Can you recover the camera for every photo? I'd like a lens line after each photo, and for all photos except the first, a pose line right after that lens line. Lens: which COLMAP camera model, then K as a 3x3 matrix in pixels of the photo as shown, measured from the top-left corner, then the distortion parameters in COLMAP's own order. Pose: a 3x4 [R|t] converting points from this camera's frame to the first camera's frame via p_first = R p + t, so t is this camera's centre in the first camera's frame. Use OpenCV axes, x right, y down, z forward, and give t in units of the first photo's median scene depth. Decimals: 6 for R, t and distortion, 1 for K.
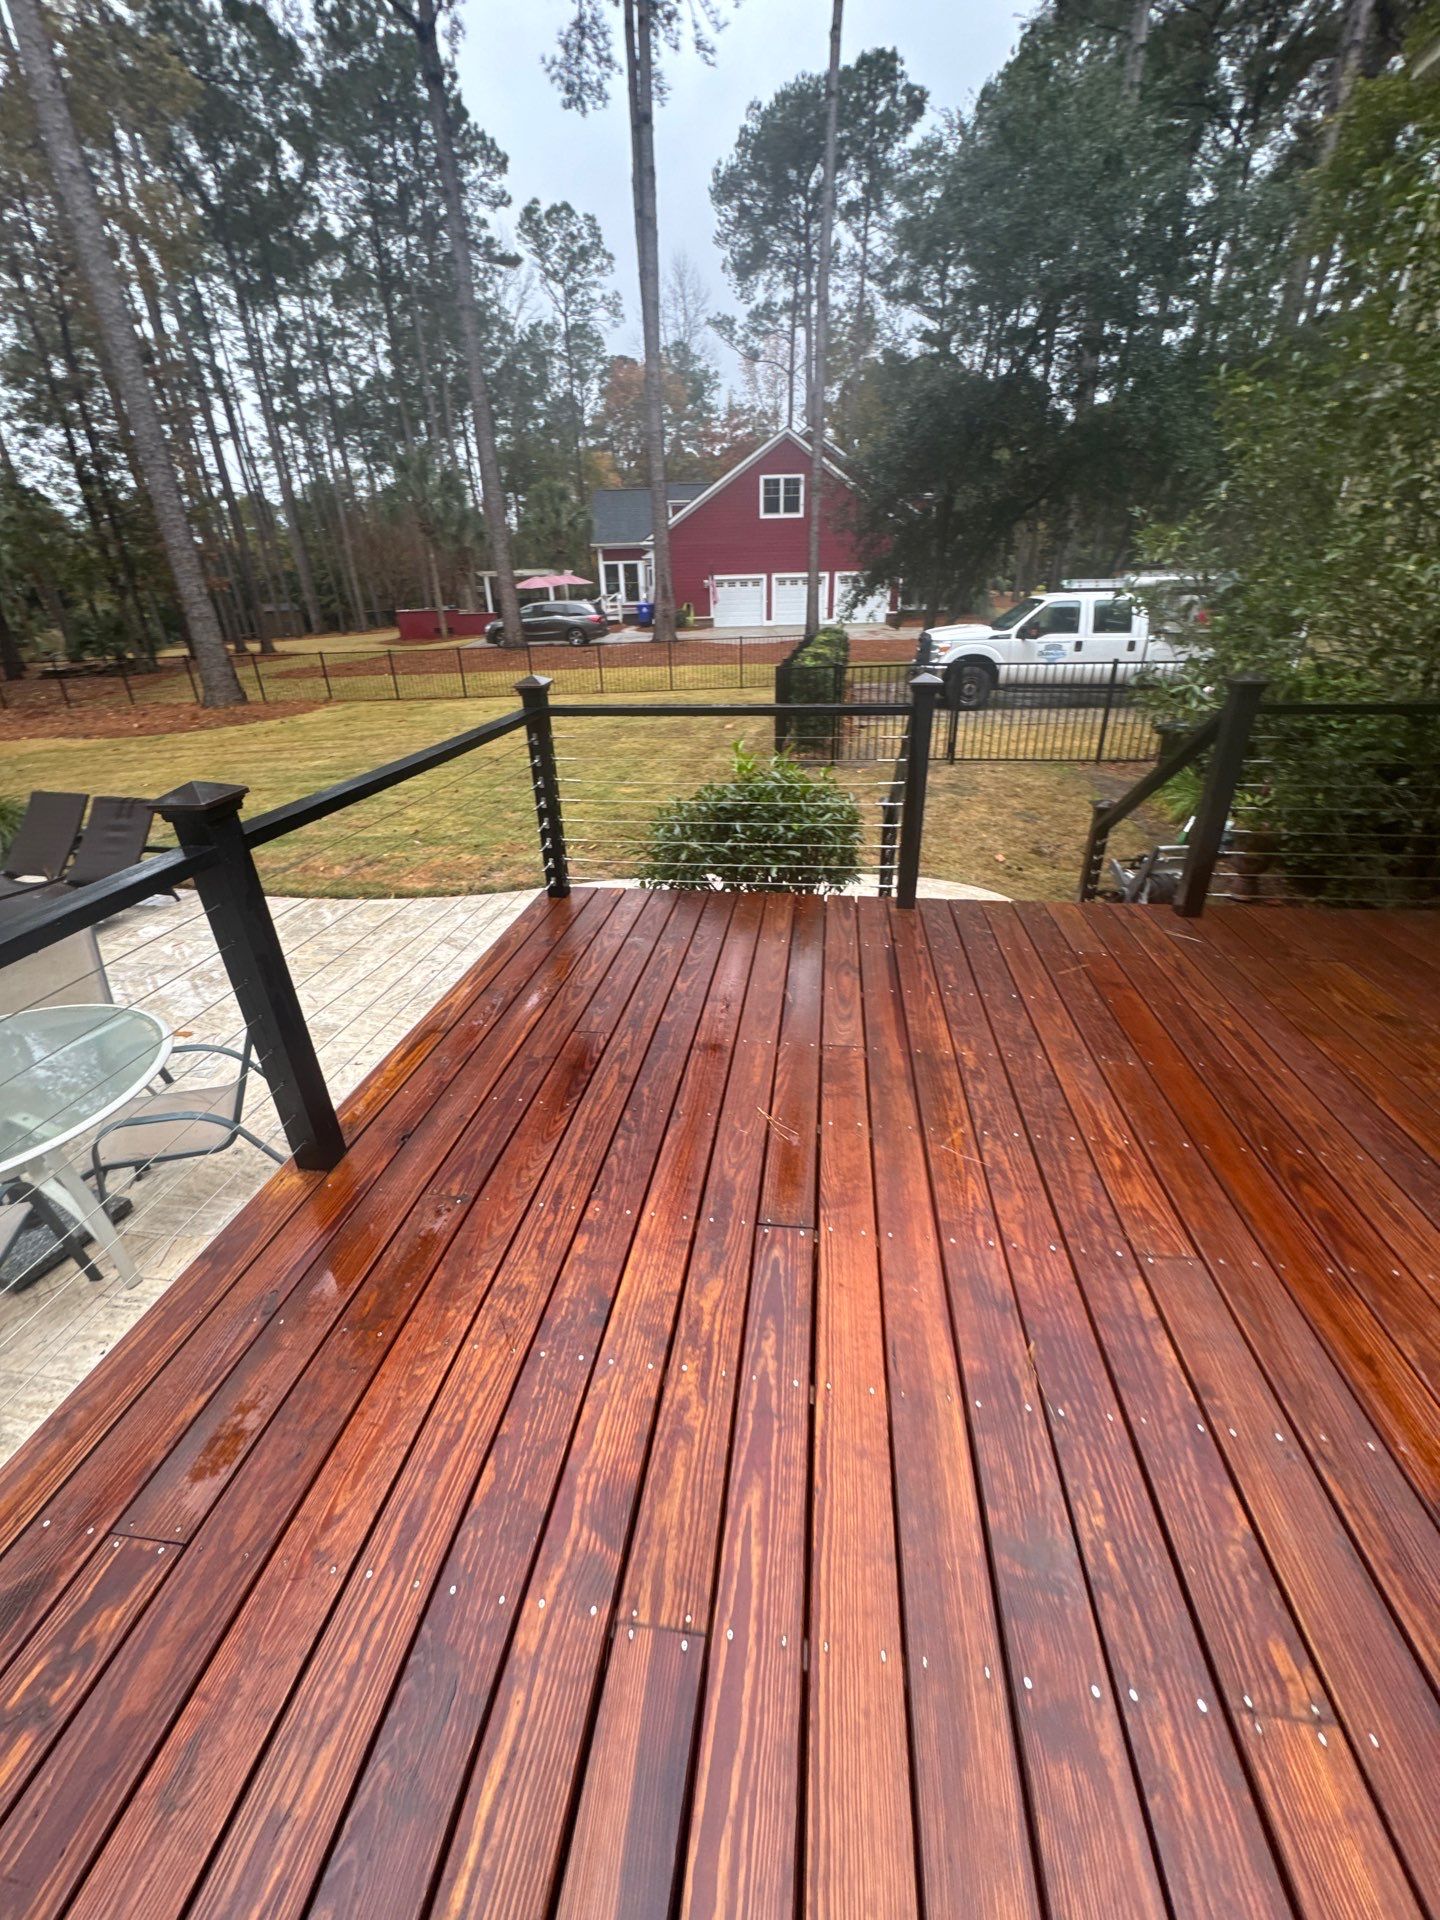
lens RADIAL K [[755.4, 0, 720.0], [0, 755.4, 960.0], [0, 0, 1]] dist [-0.000867, -0.000378]
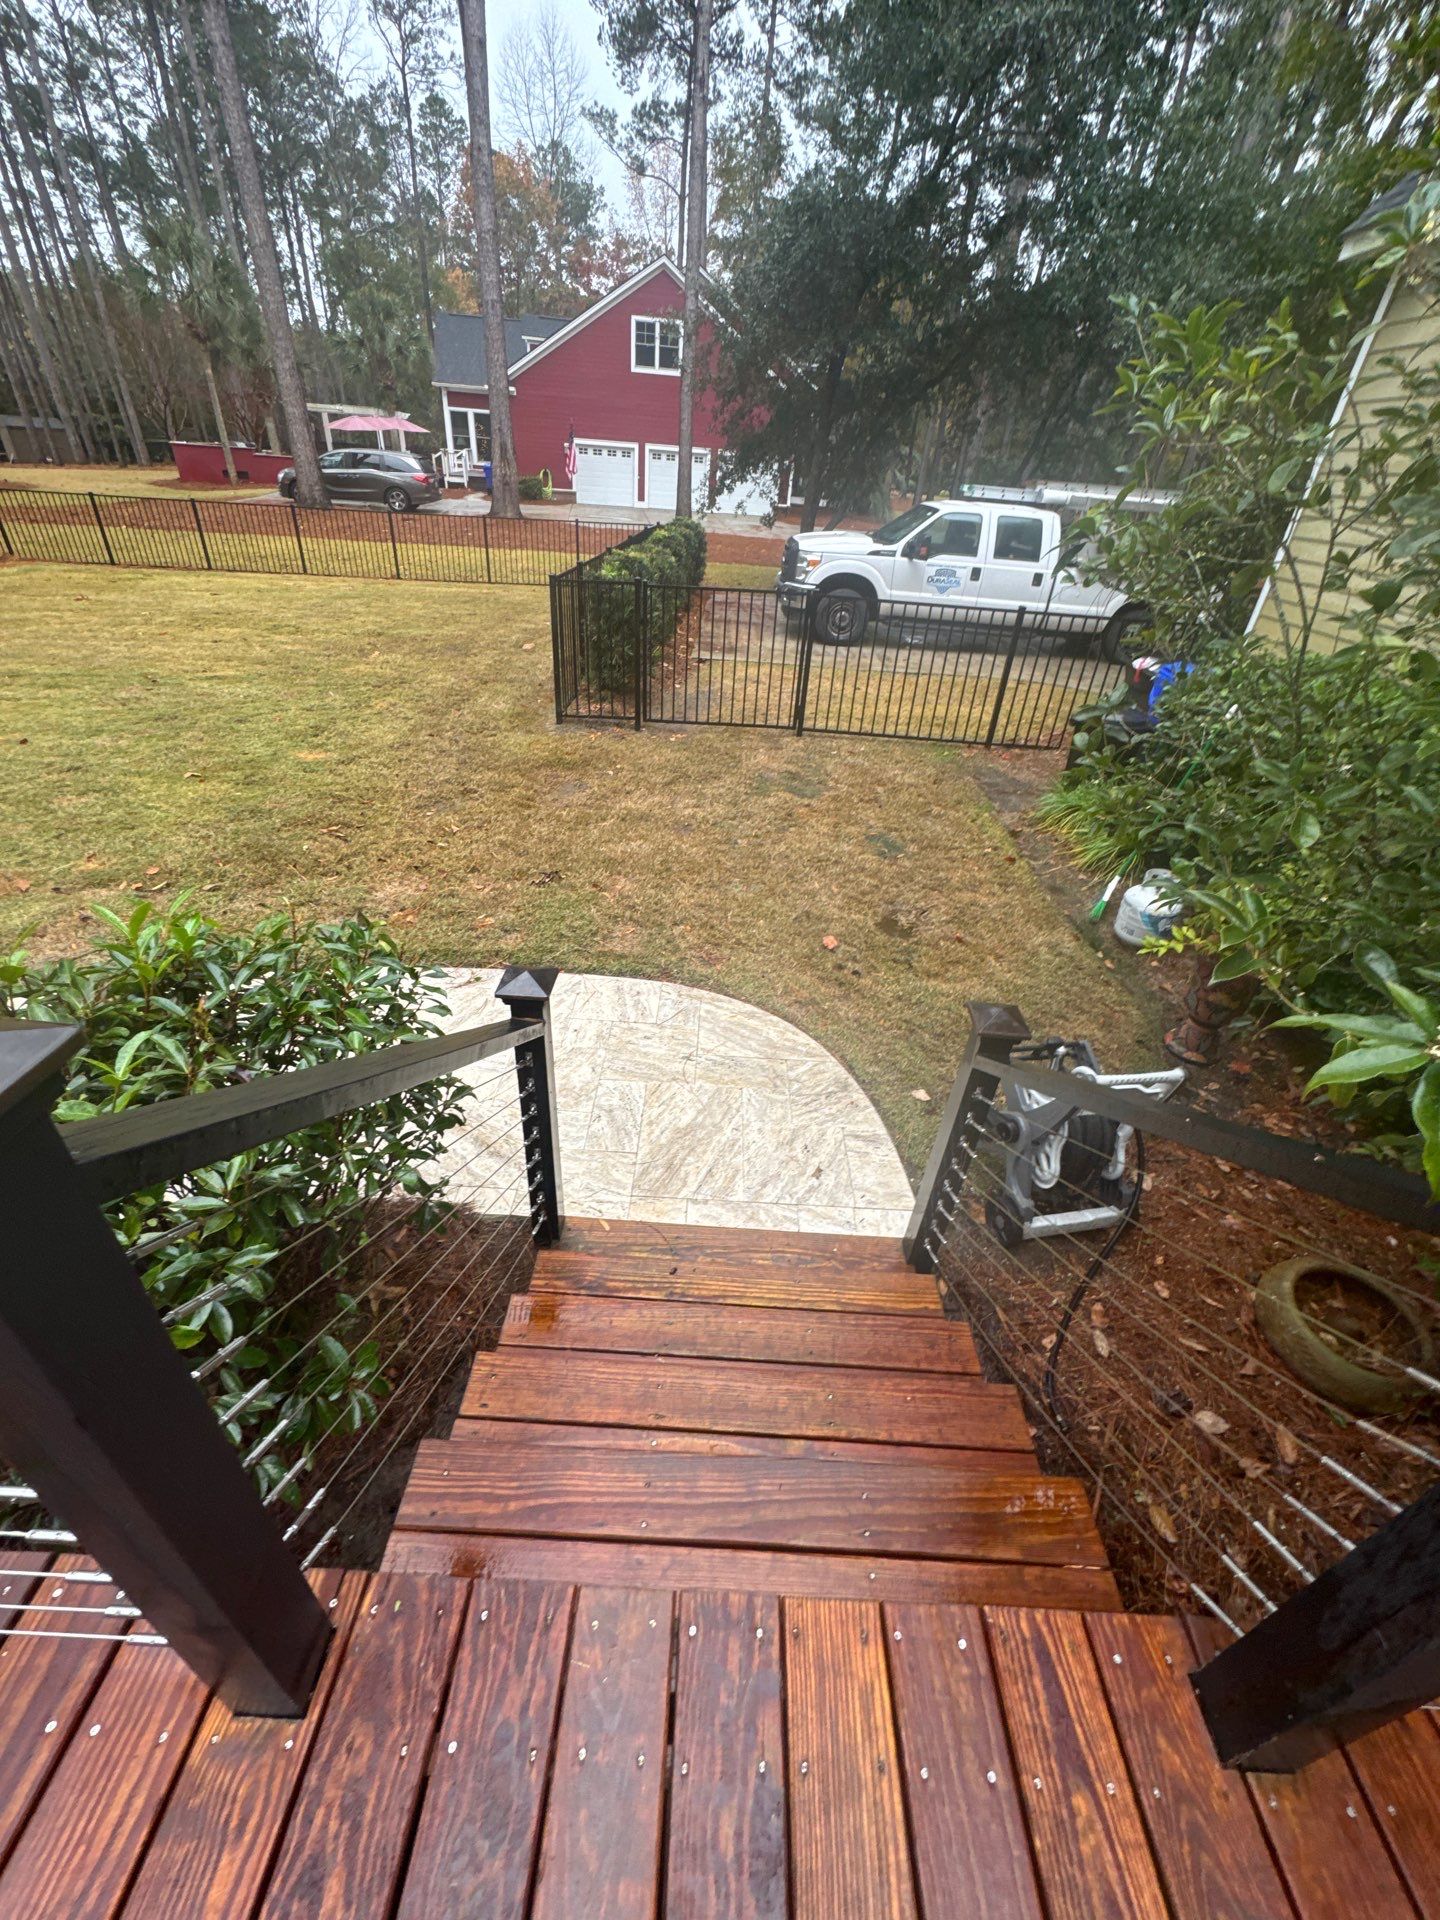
lens RADIAL K [[761.9, 0, 718.5], [0, 761.9, 958.4], [0, 0, 1]] dist [-0.001693, -0.000301]
pose [[0.989508, 0.013859, 0.143812, 0.063569], [-0.030704, 0.992823, 0.115585, -0.064258], [-0.141177, -0.118787, 0.982832, 0.131965]]
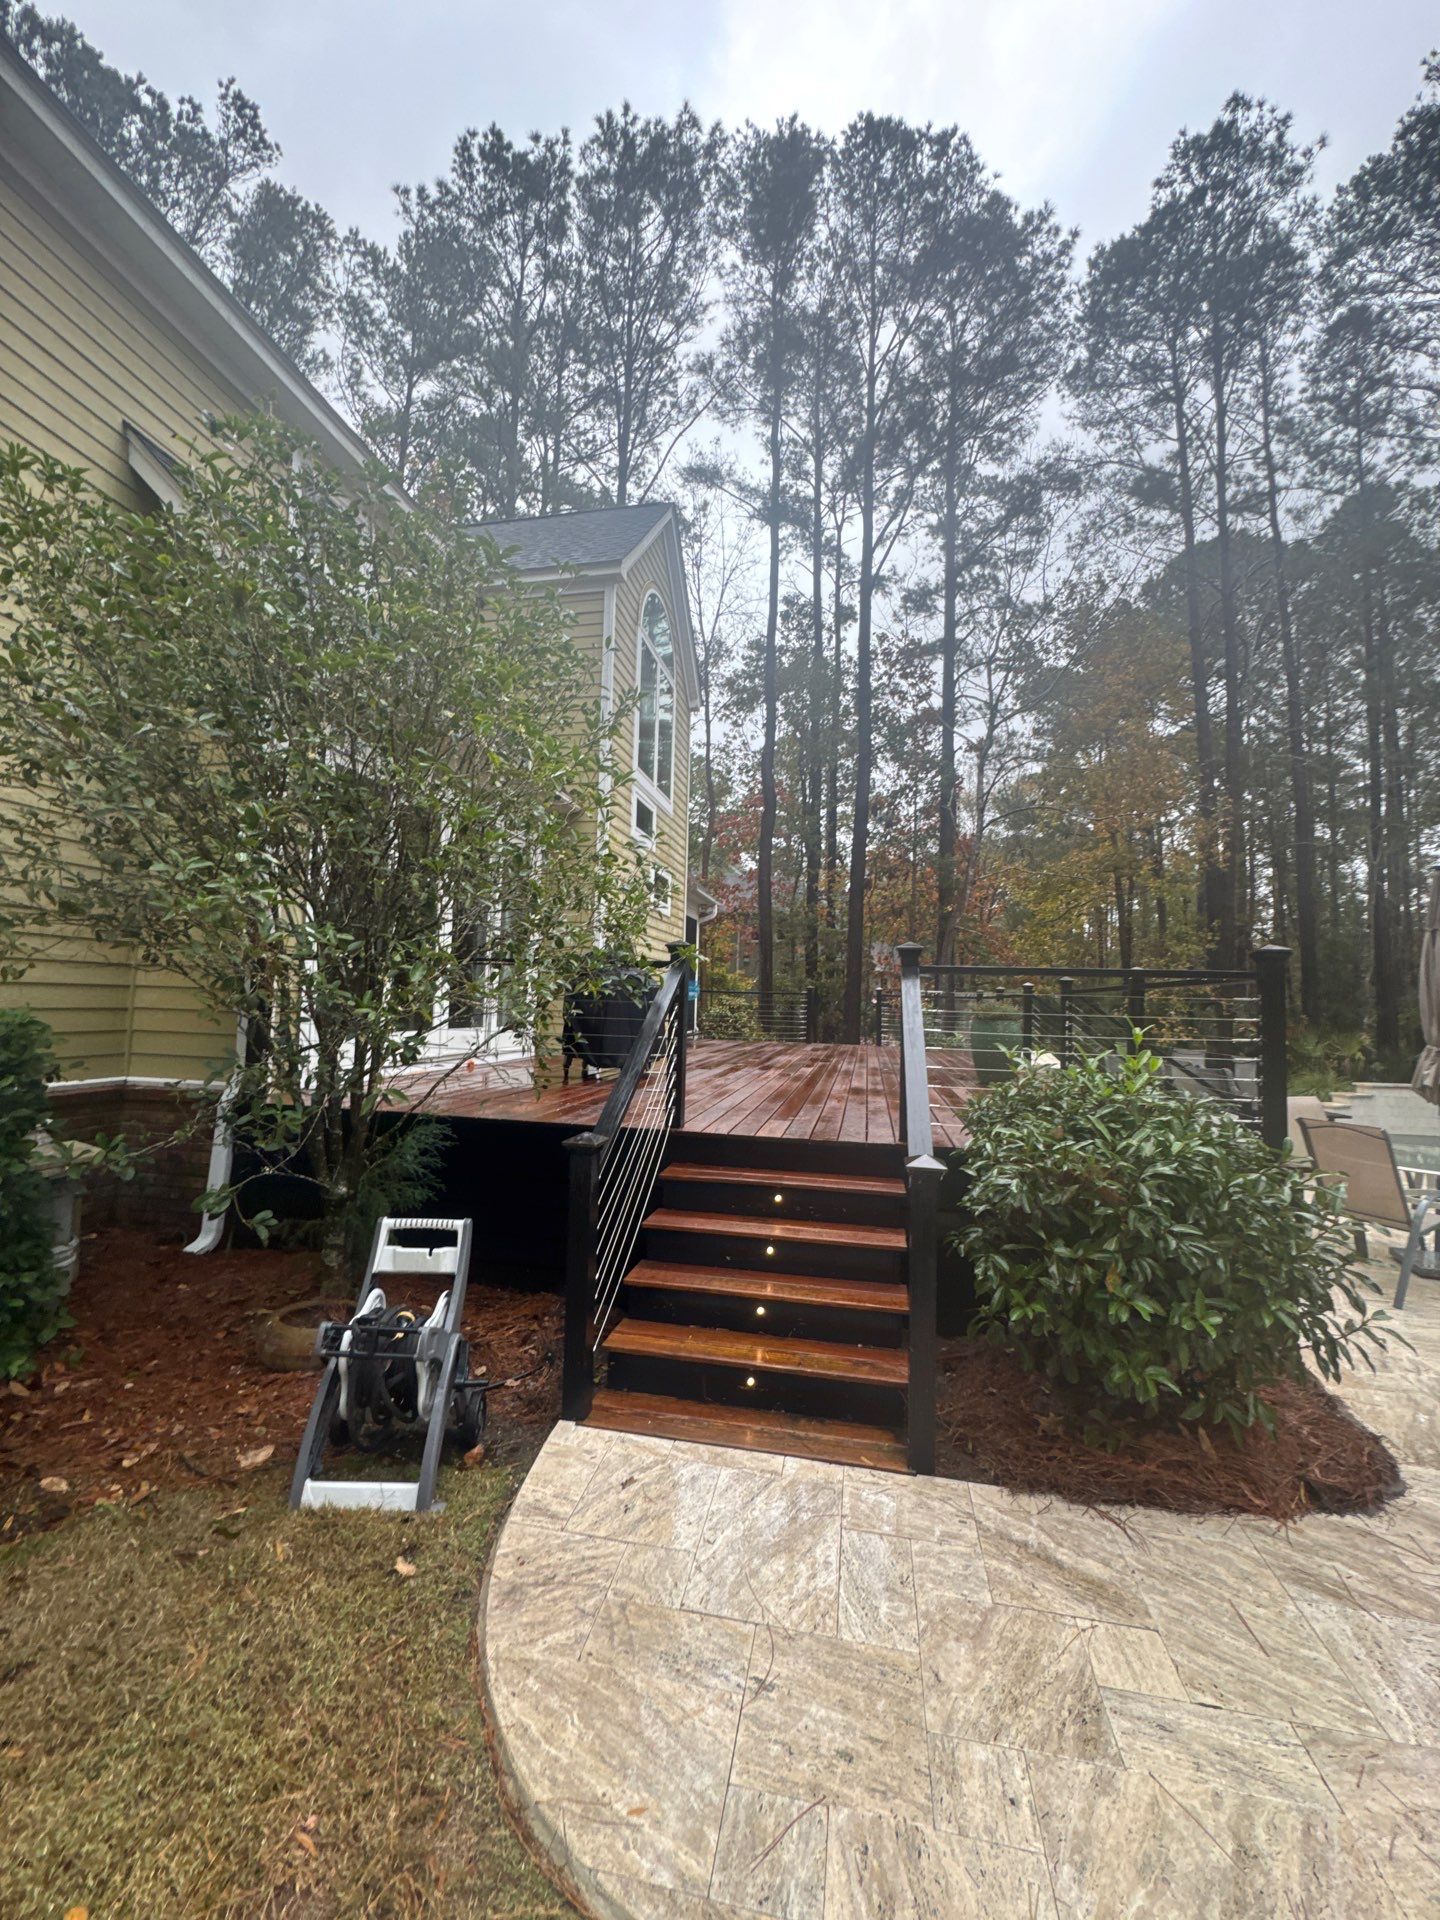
lens RADIAL K [[755.4, 0, 720.0], [0, 755.4, 960.0], [0, 0, 1]] dist [-0.000867, -0.000378]
pose [[-0.998363, 0.002197, 0.057159, 0.081122], [0.024084, 0.922521, 0.385194, -0.132355], [-0.051884, 0.385940, -0.921064, 0.343301]]
